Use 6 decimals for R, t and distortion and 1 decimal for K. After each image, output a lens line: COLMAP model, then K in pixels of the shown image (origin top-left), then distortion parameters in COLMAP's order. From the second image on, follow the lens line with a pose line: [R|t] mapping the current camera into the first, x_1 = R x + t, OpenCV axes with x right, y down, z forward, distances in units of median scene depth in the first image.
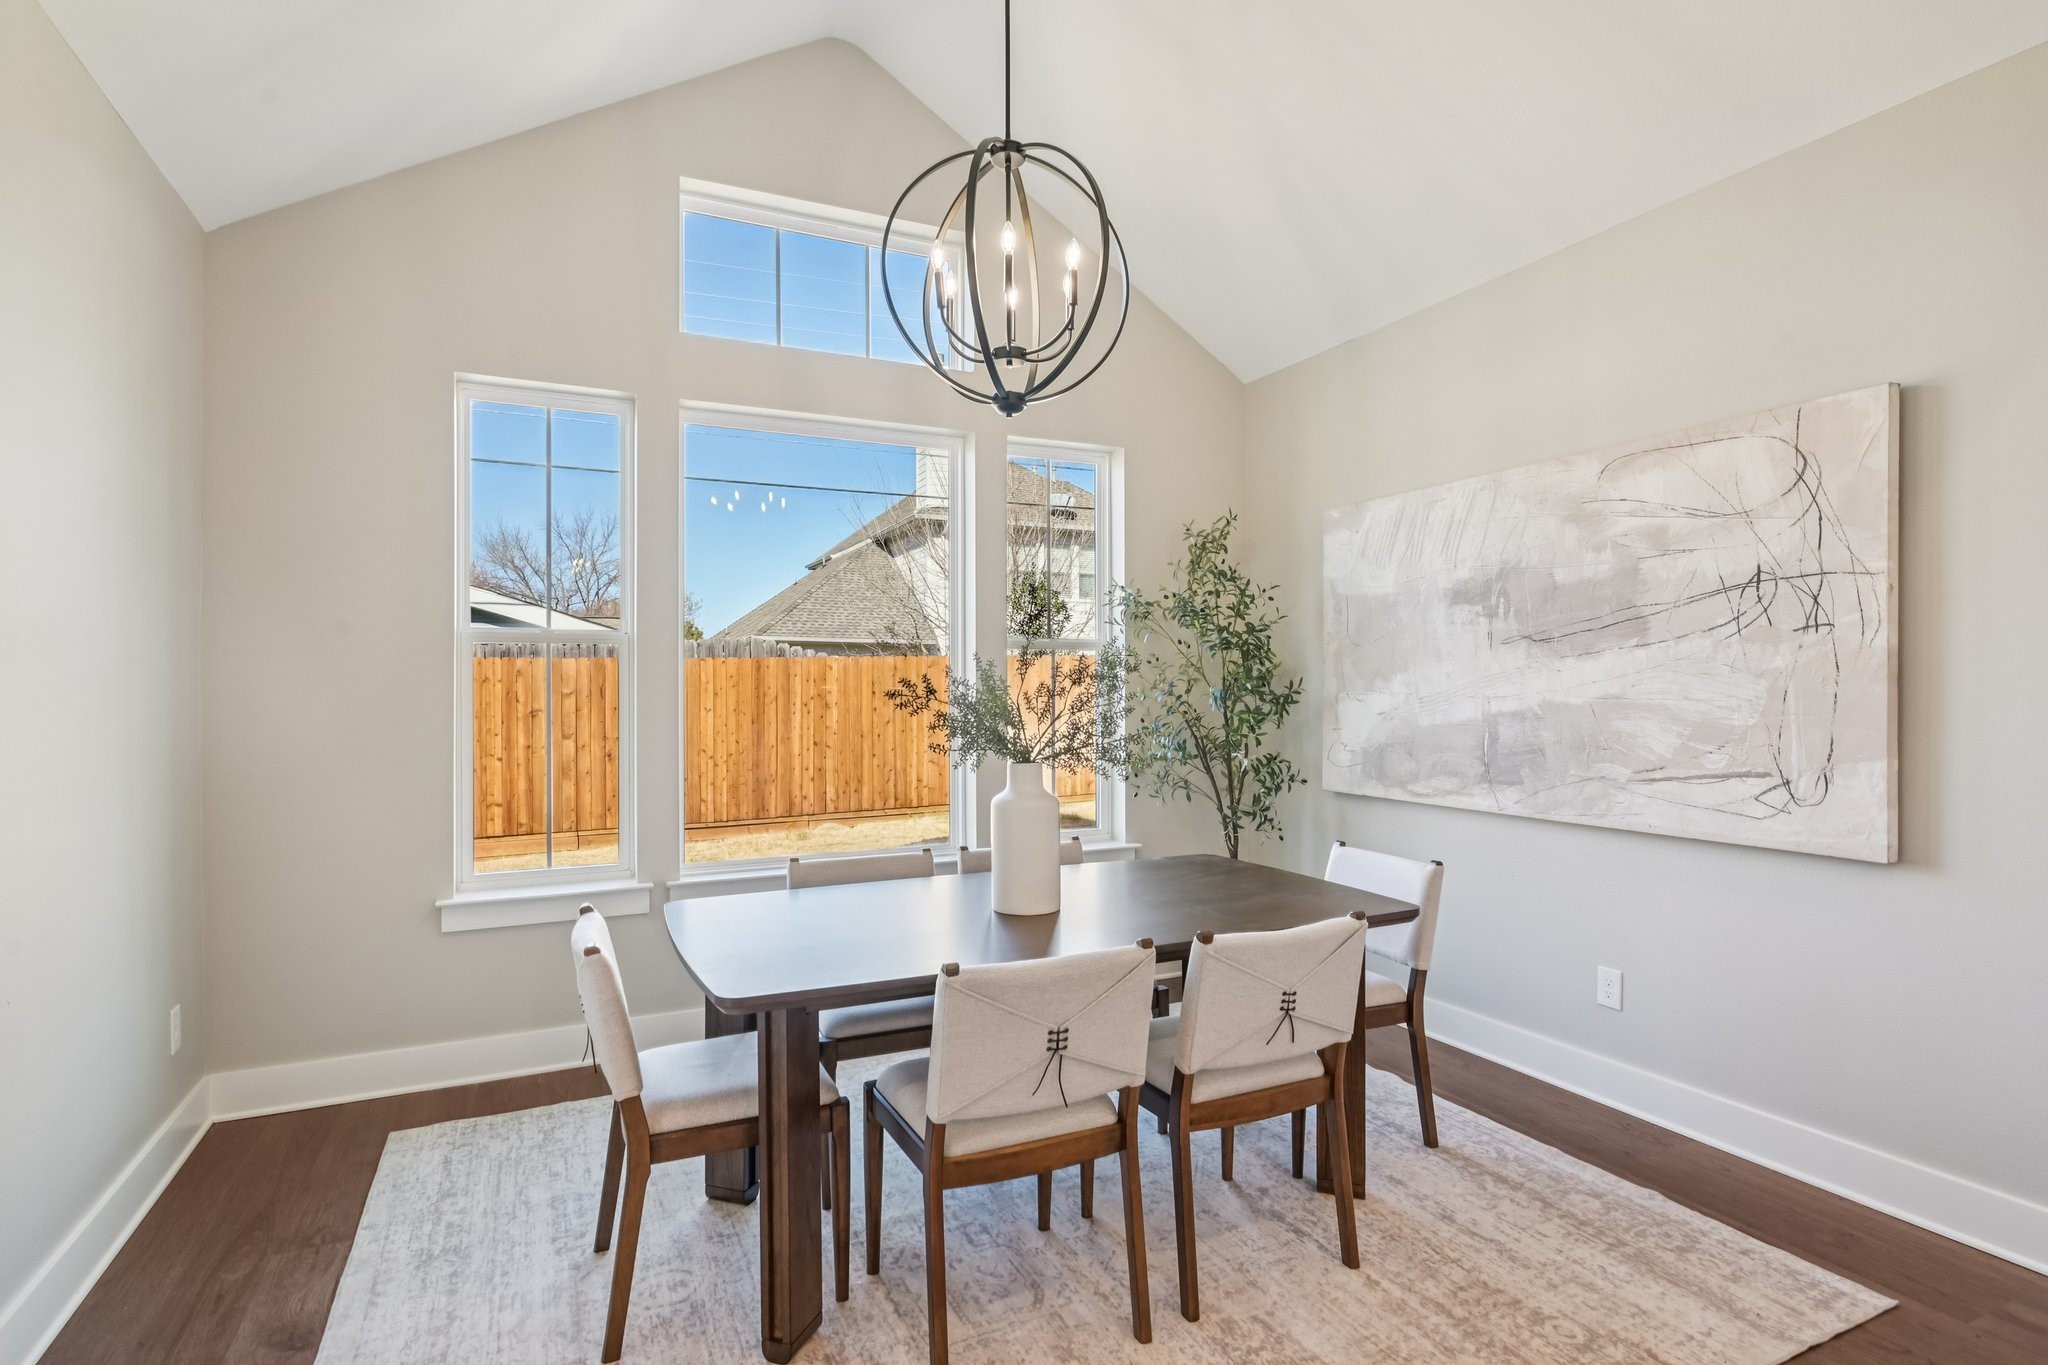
lens RADIAL K [[1028.1, 0, 1017.1], [0, 1028.1, 685.5], [0, 0, 1]] dist [0.002584, 0.001042]
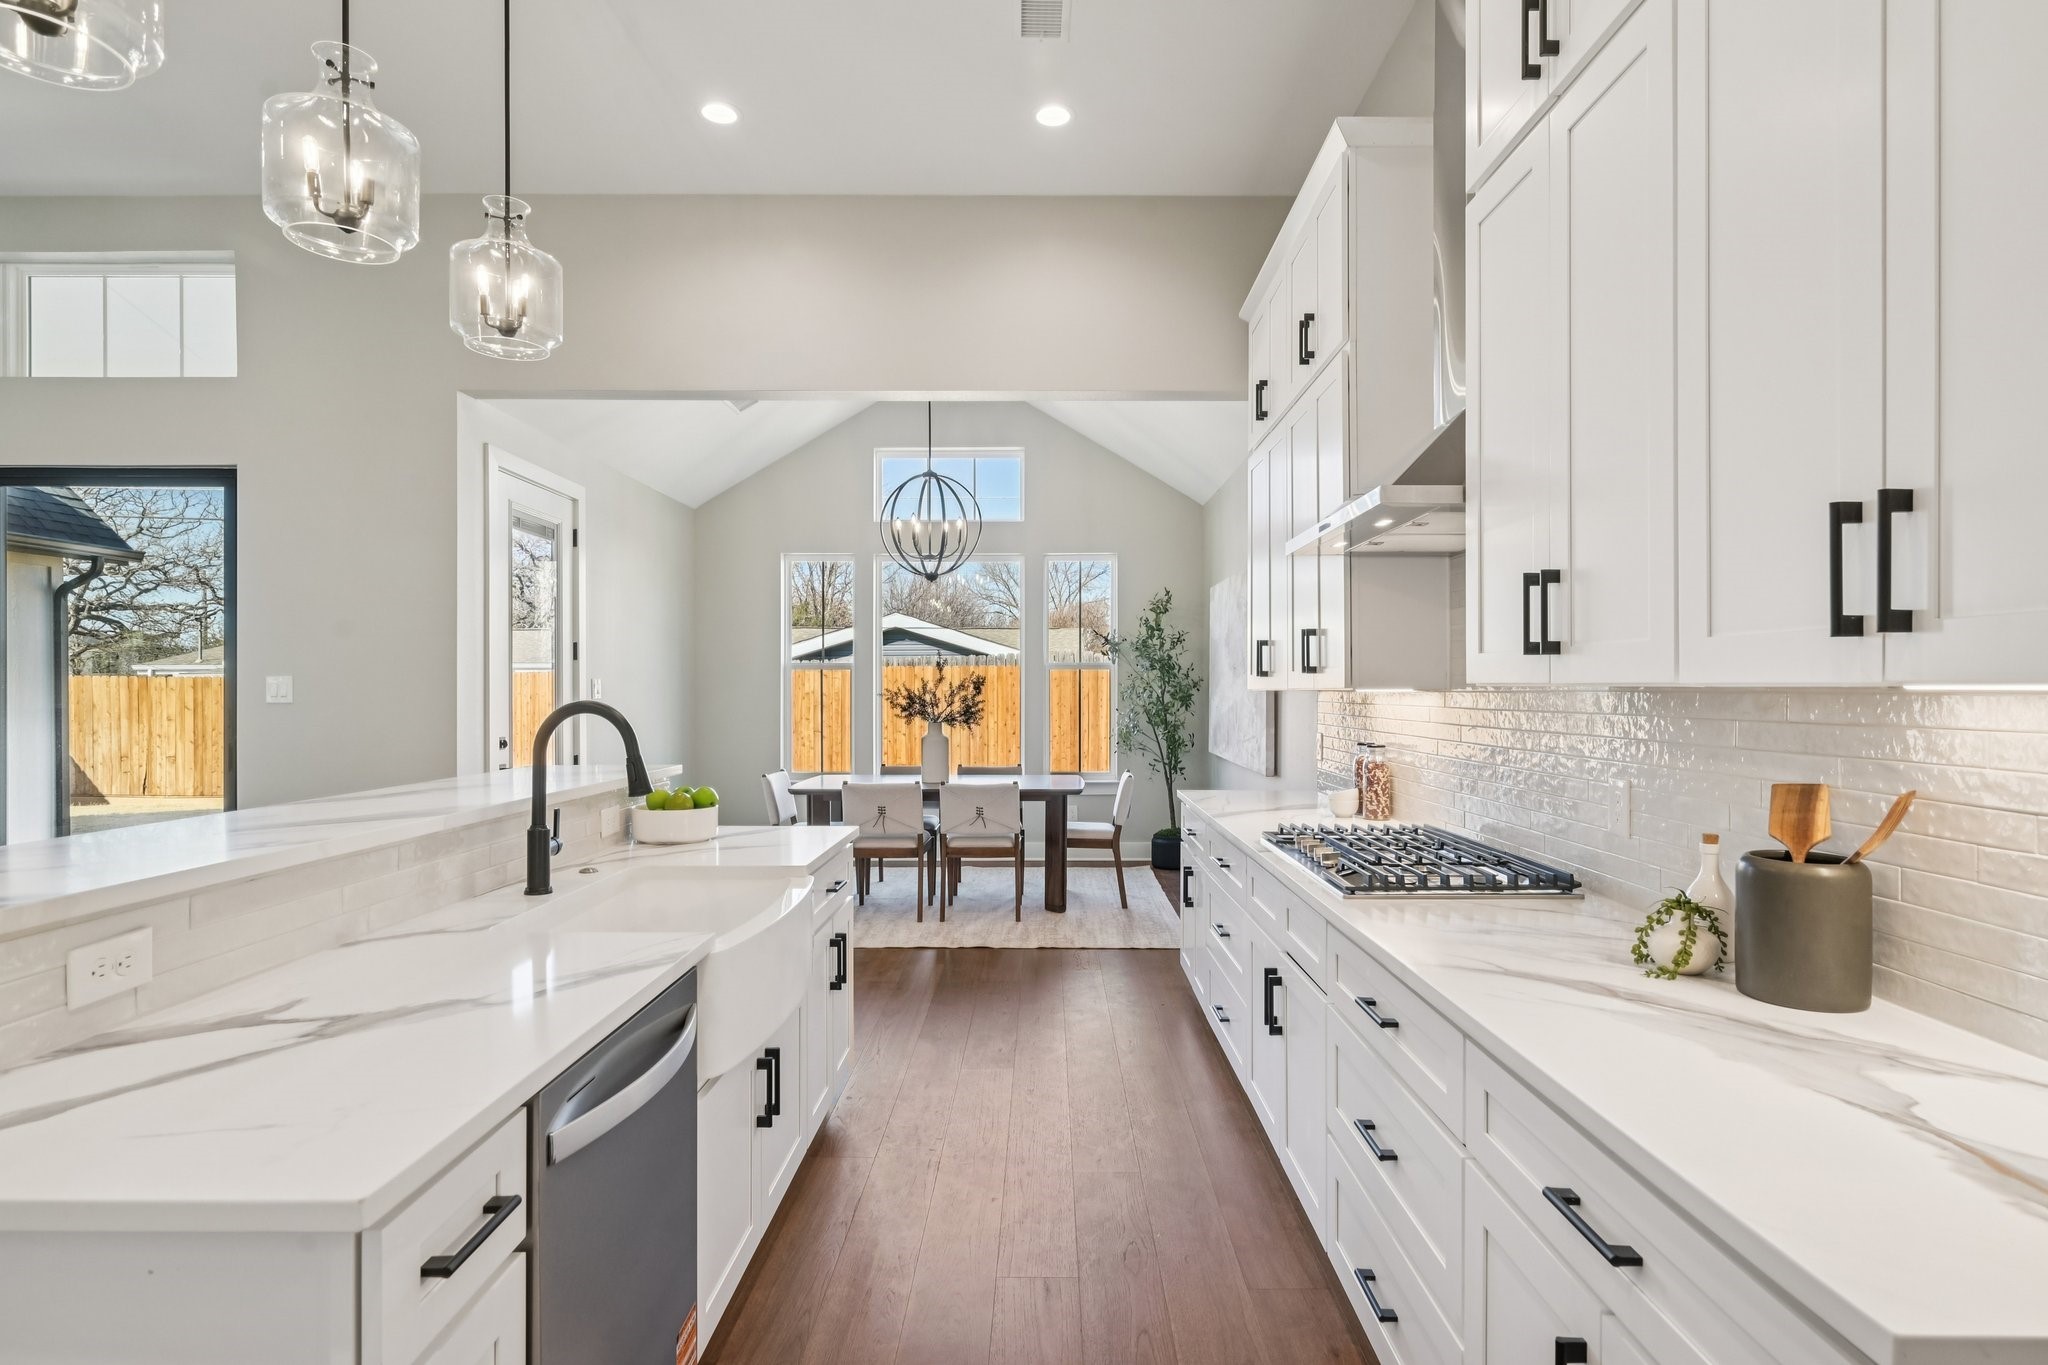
lens RADIAL K [[1008.2, 0, 1016.8], [0, 1008.2, 679.9], [0, 0, 1]] dist [-0.004703, -0.000347]
pose [[0.901169, 0.001590, -0.433464, 0.998832], [-0.002527, 0.999996, -0.001585, -0.019499], [0.433460, 0.002523, 0.901169, -0.884478]]
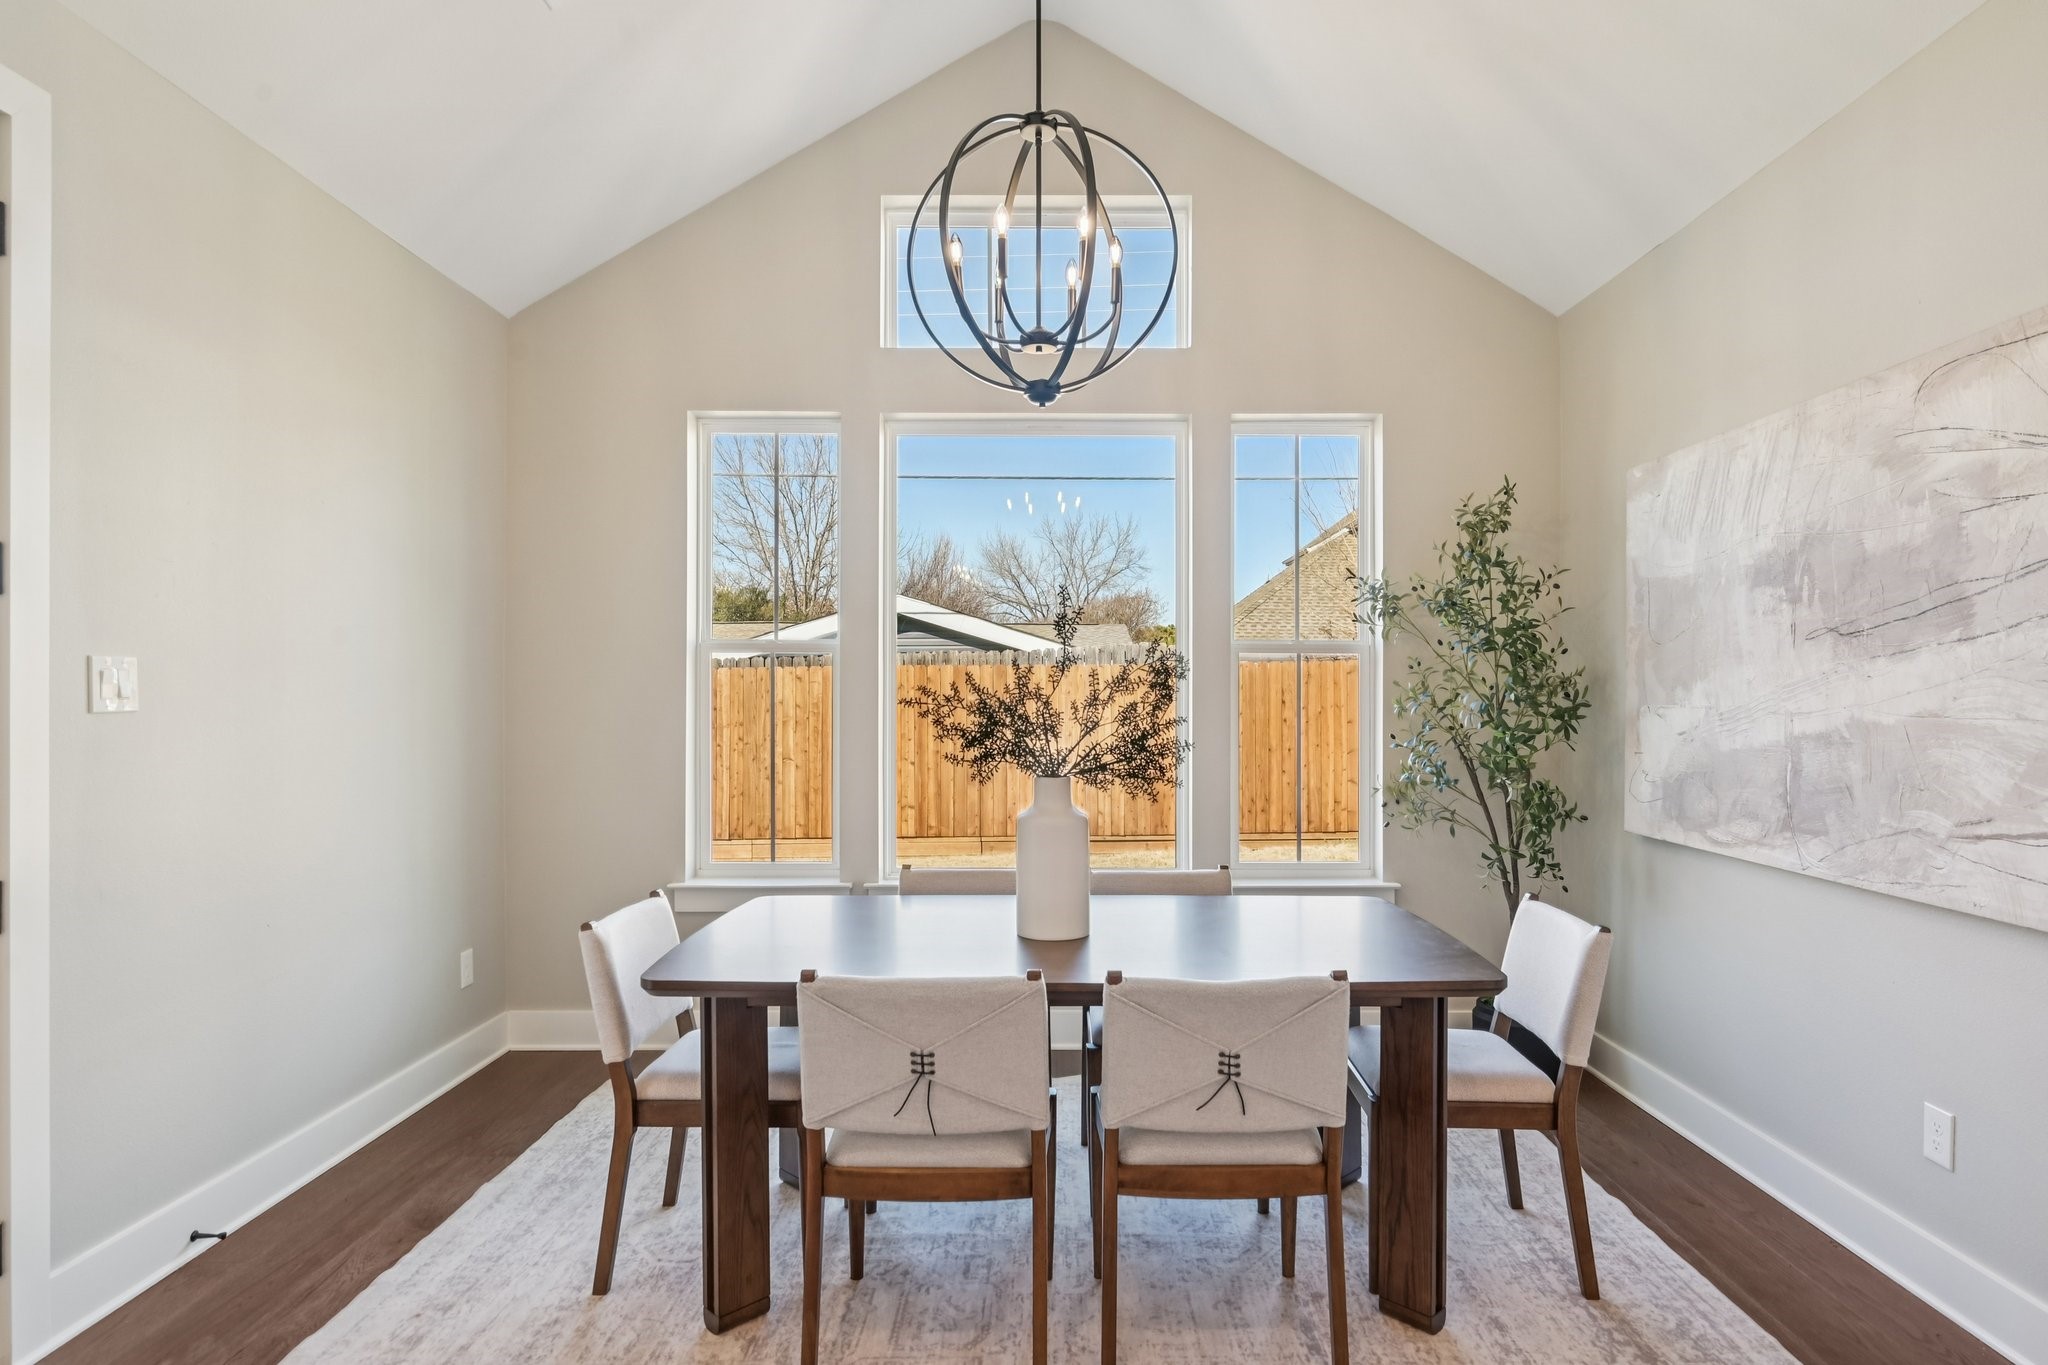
lens RADIAL K [[1132.2, 0, 1034.1], [0, 1132.2, 695.6], [0, 0, 1]] dist [0.001429, -0.001141]
pose [[0.904787, 0.005187, -0.425833, 0.348821], [-0.004567, 0.999987, 0.002476, -0.000779], [0.425840, -0.000296, 0.904798, 0.053877]]
